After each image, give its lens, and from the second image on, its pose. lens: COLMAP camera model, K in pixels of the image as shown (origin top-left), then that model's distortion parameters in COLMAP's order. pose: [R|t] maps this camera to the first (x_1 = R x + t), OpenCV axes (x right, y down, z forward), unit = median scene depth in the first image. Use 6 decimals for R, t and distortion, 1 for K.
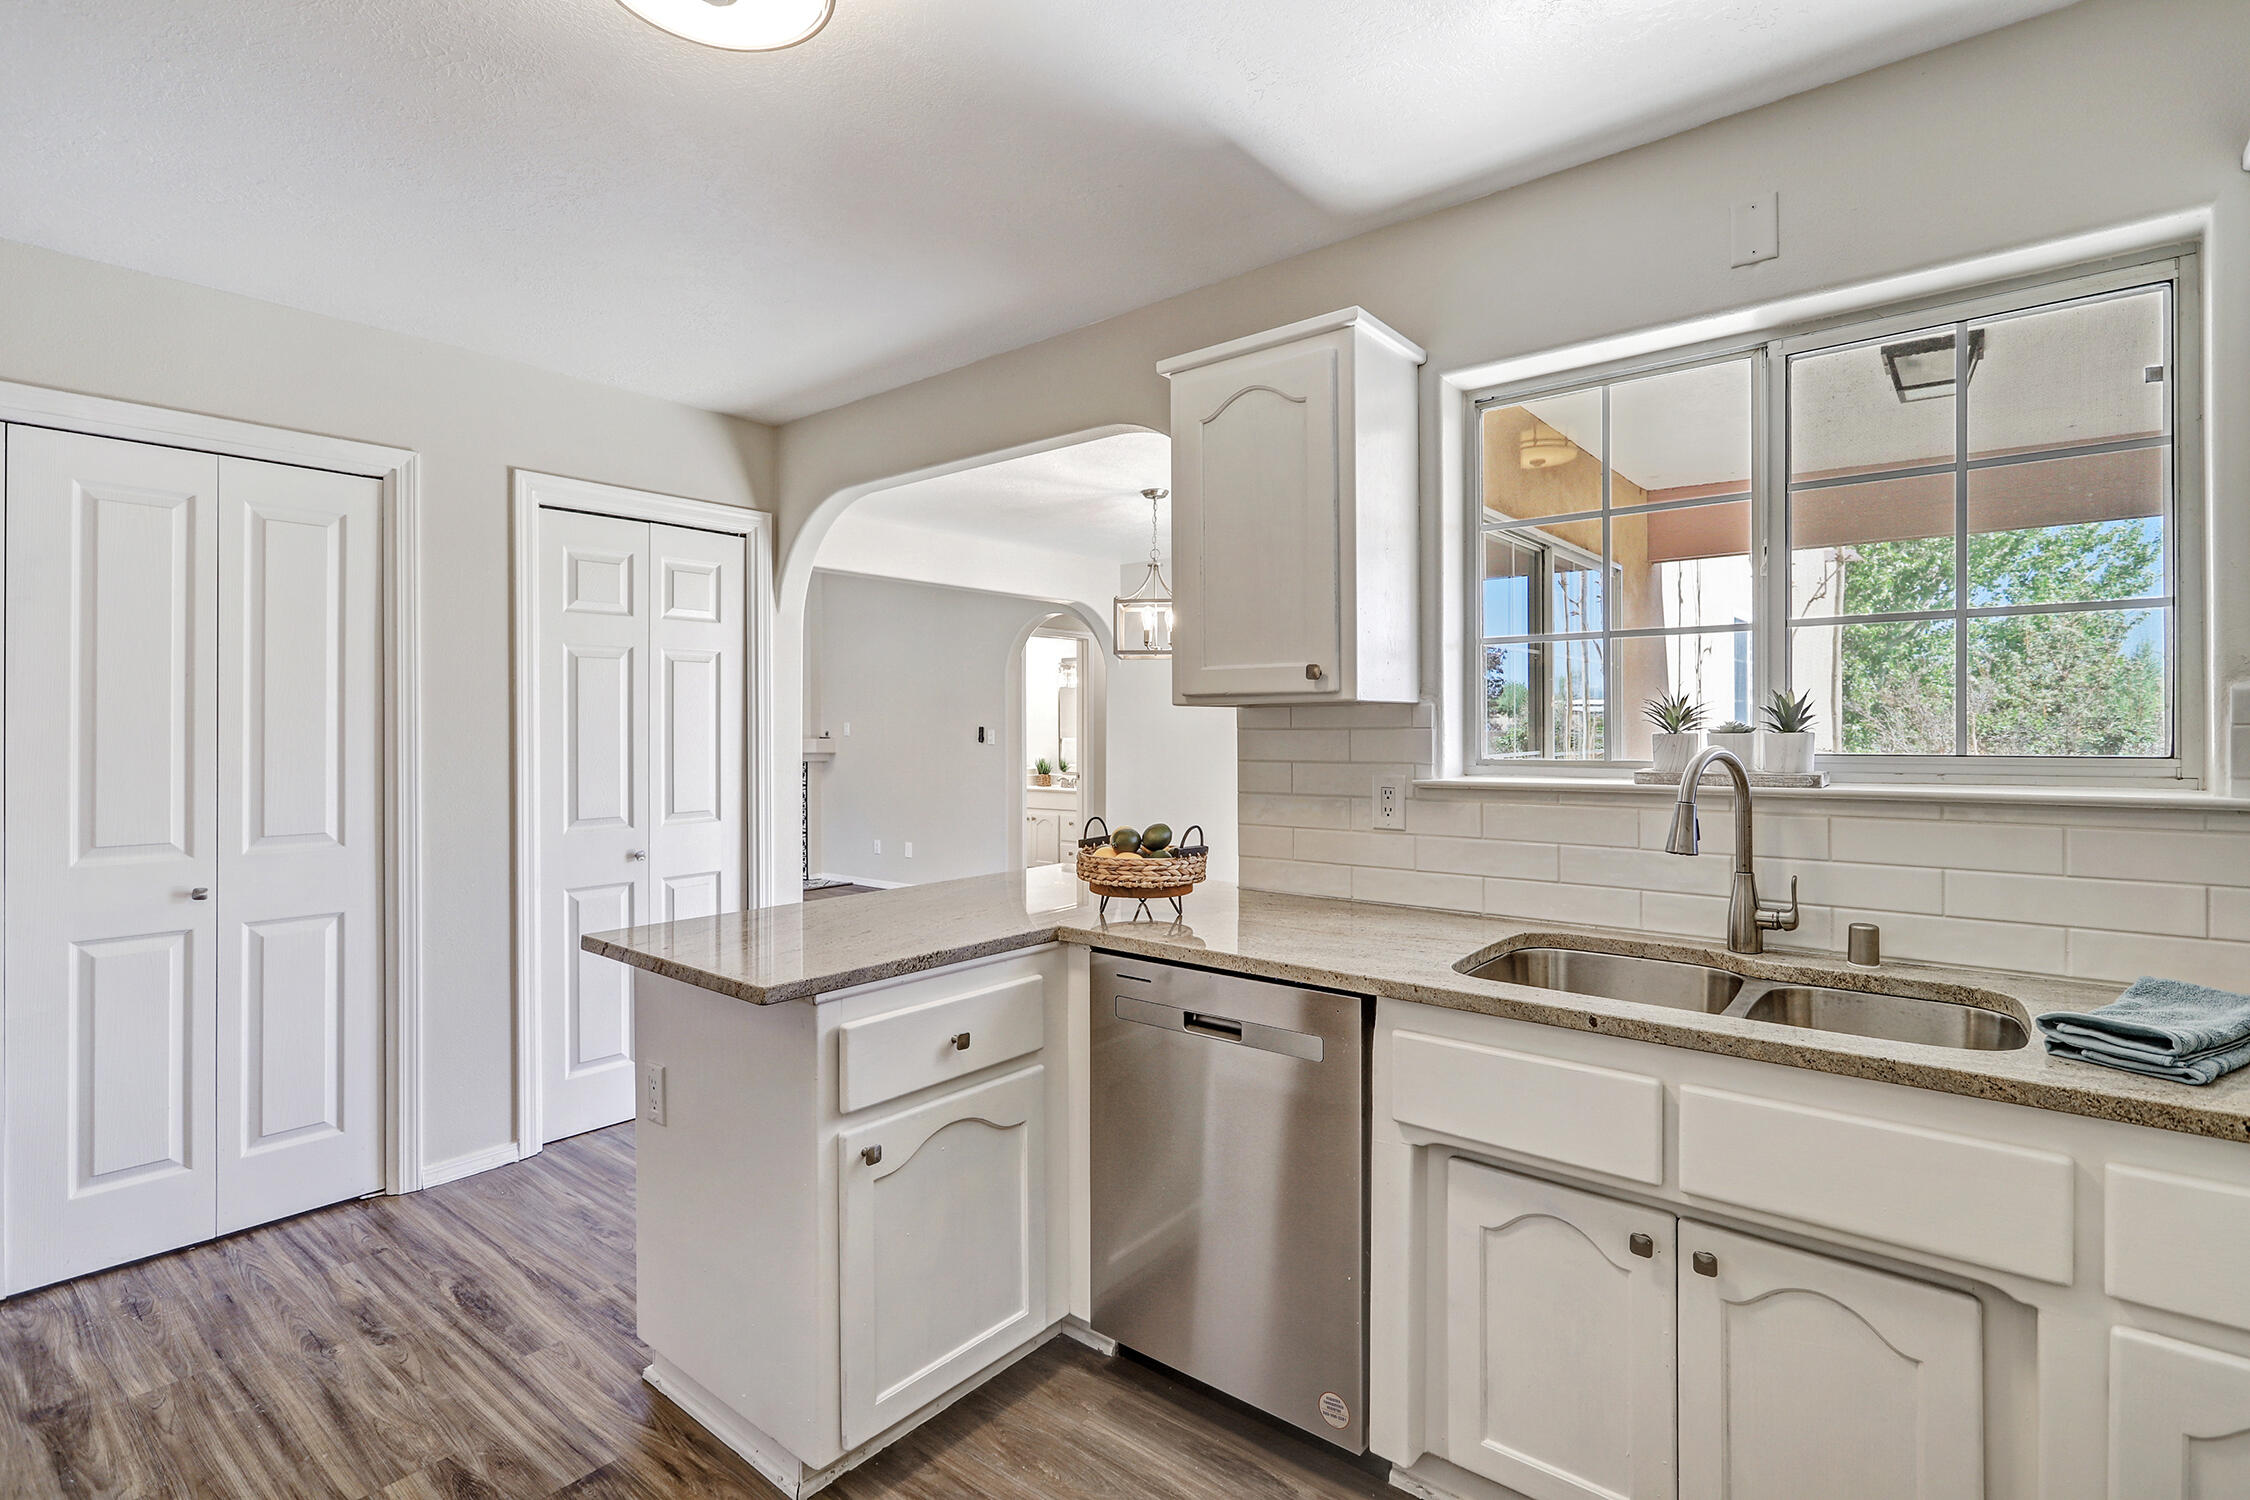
lens RADIAL K [[1065.7, 0, 1116.6], [0, 1065.7, 734.4], [0, 0, 1]] dist [-0.000734, 0.001609]
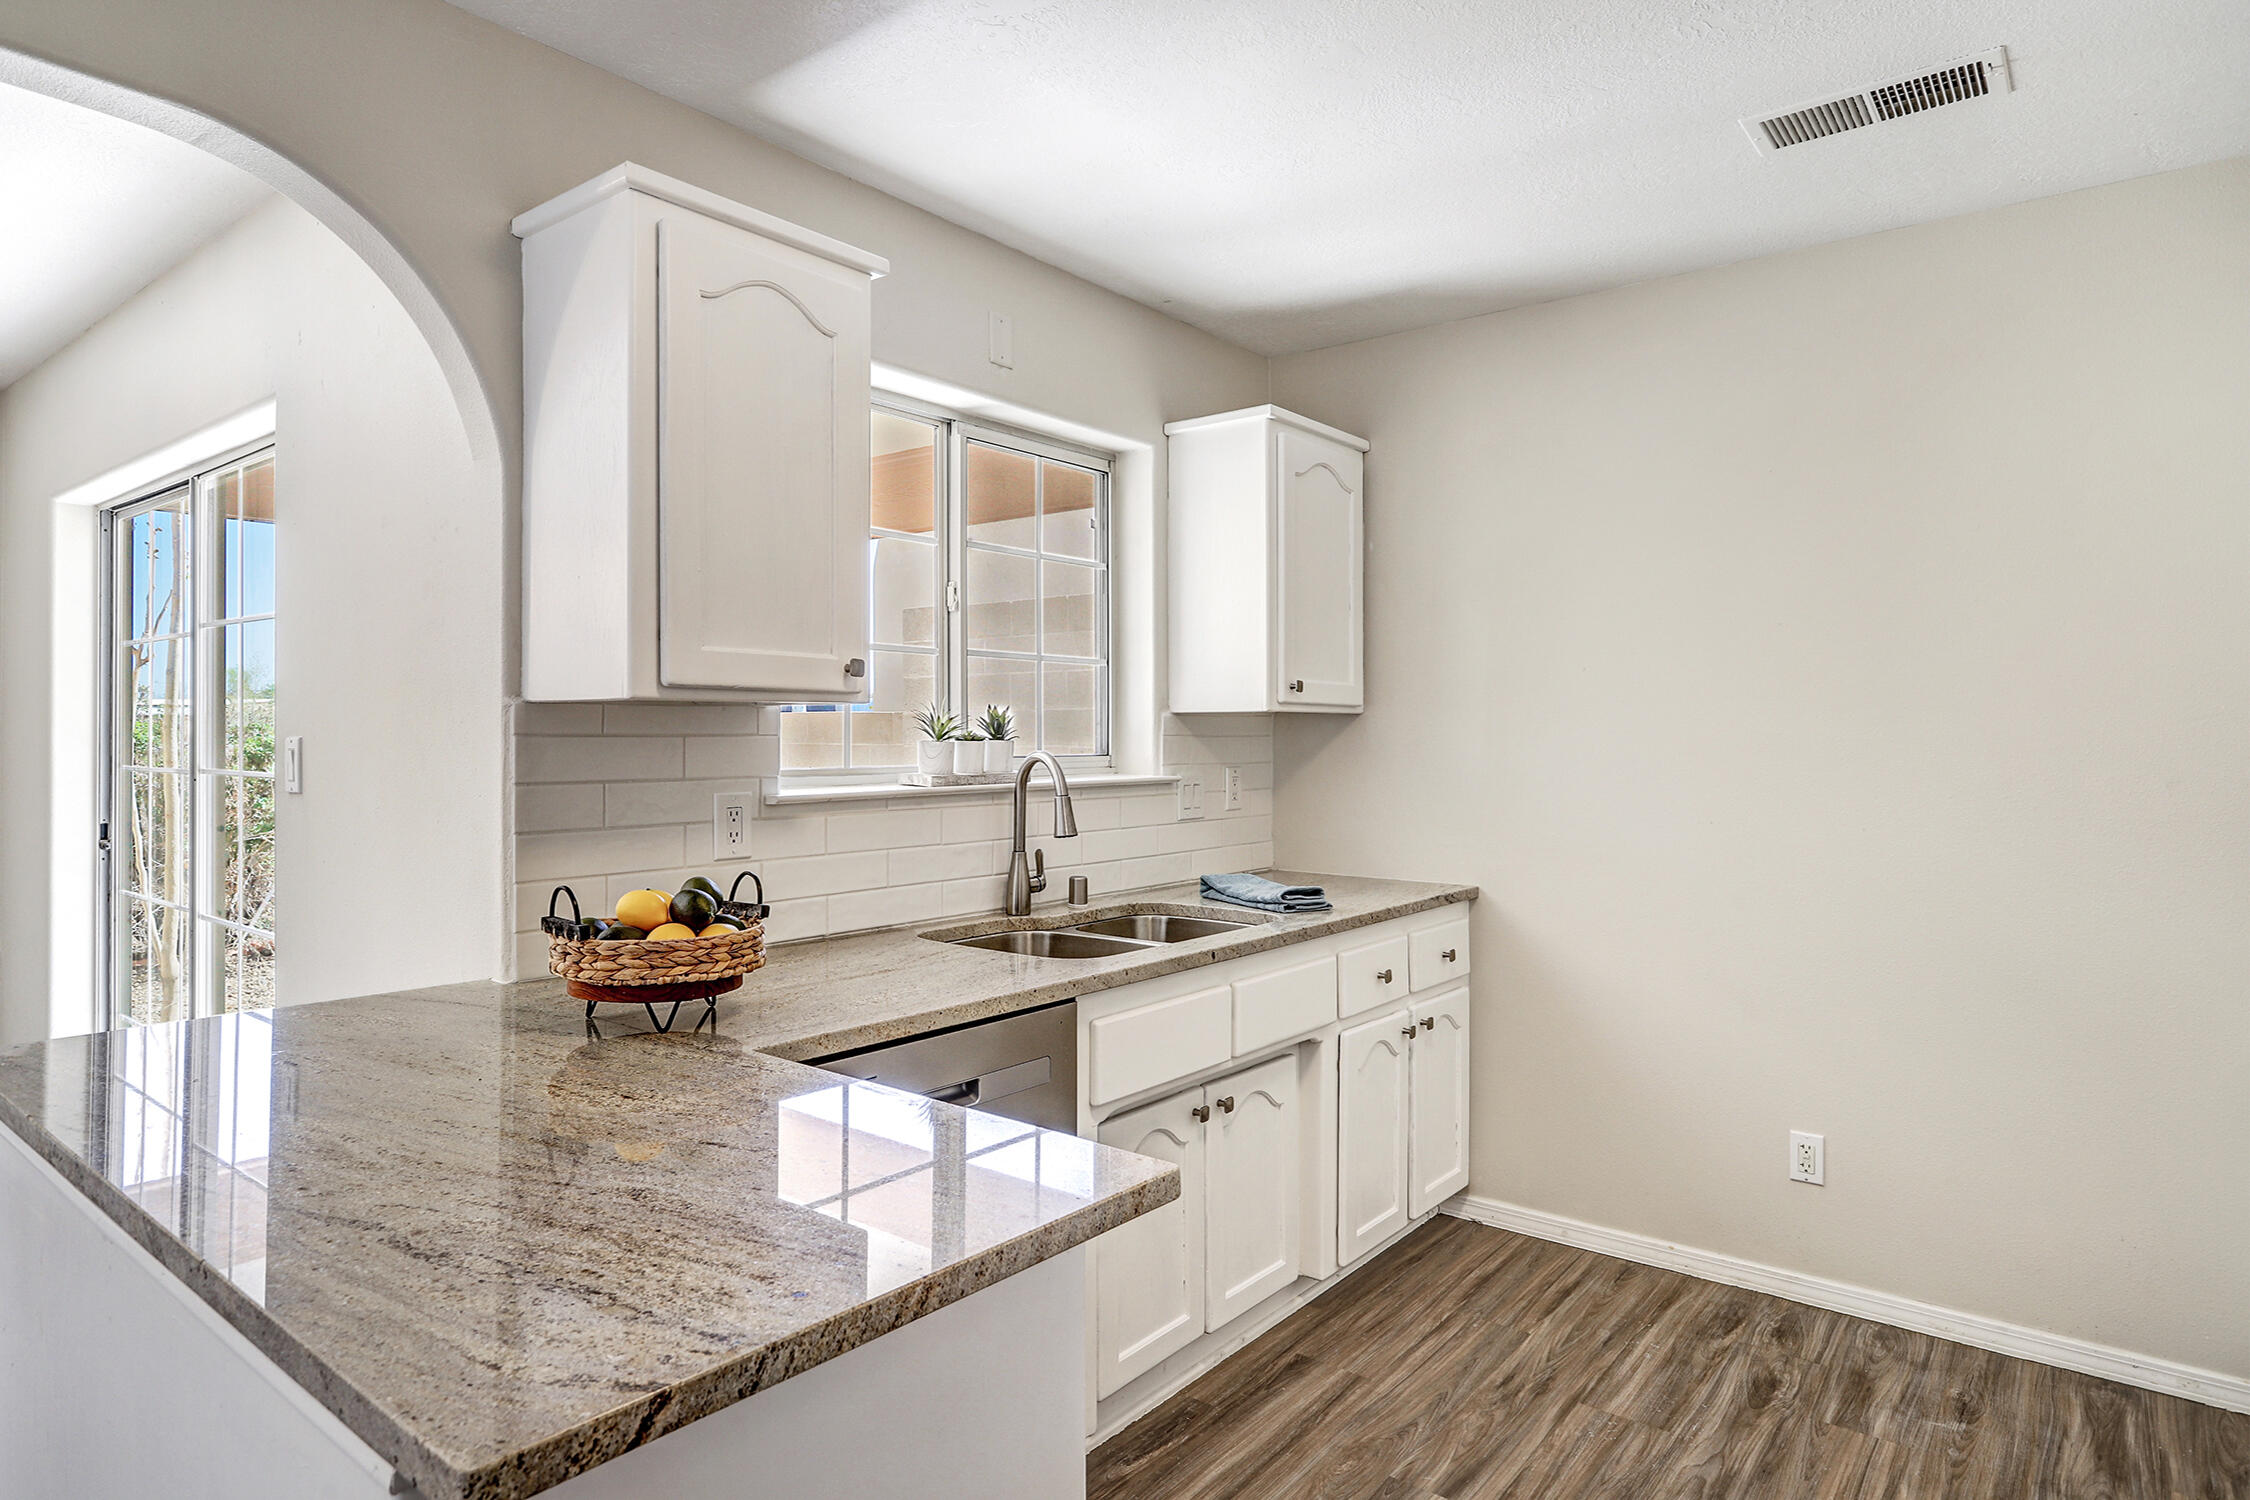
lens RADIAL K [[1261.7, 0, 1125.0], [0, 1261.7, 750.0], [0, 0, 1]] dist [-0.001137, -0.000338]
pose [[-0.014017, -0.012757, 0.999820, -0.925321], [0.002086, 0.999916, 0.012787, -0.010678], [-0.999900, 0.002265, -0.013989, 0.911875]]
